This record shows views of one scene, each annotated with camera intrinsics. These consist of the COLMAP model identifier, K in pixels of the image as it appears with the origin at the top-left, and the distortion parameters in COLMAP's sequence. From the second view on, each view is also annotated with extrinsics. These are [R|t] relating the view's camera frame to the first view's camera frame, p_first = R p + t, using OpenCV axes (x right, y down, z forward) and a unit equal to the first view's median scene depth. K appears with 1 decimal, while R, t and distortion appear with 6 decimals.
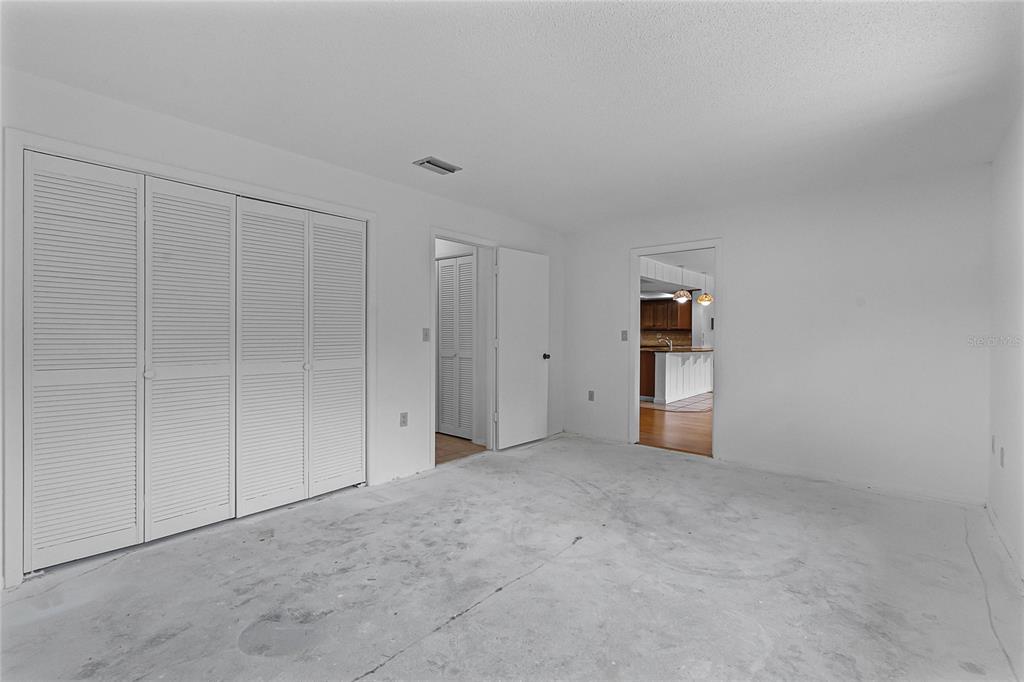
lens RADIAL K [[457.6, 0, 519.9], [0, 457.6, 333.1], [0, 0, 1]] dist [-0.001777, -0.000335]
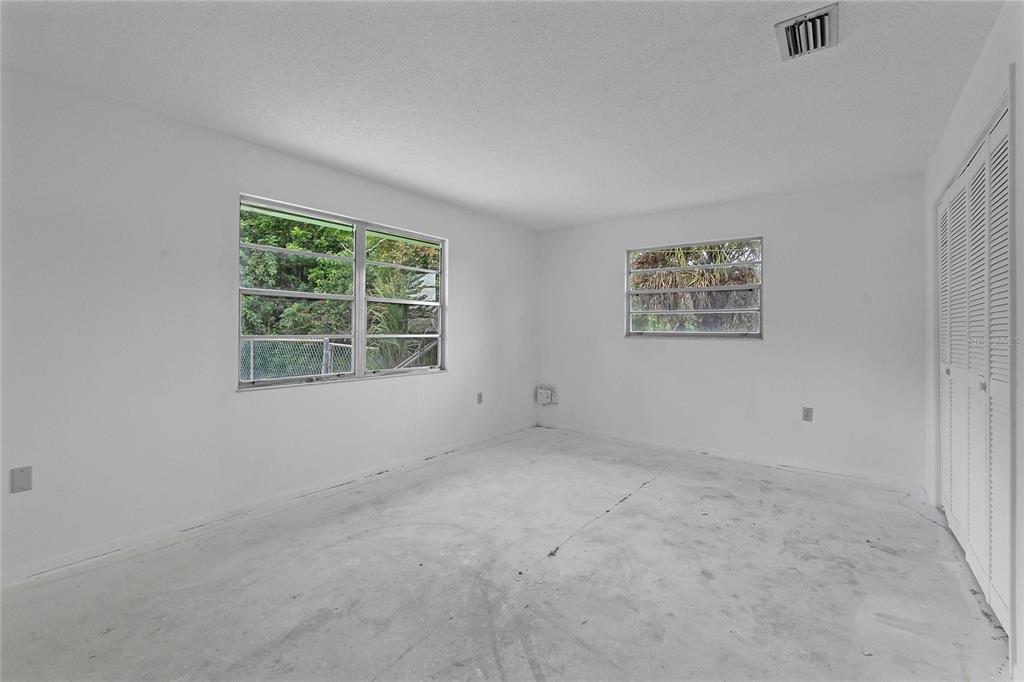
lens RADIAL K [[452.4, 0, 511.0], [0, 452.4, 332.3], [0, 0, 1]] dist [0.000307, 0.000447]
pose [[-0.999152, -0.011975, -0.039392, 0.258470], [-0.012179, 0.999914, 0.004940, 0.001912], [0.039330, 0.005415, -0.999212, 1.948326]]
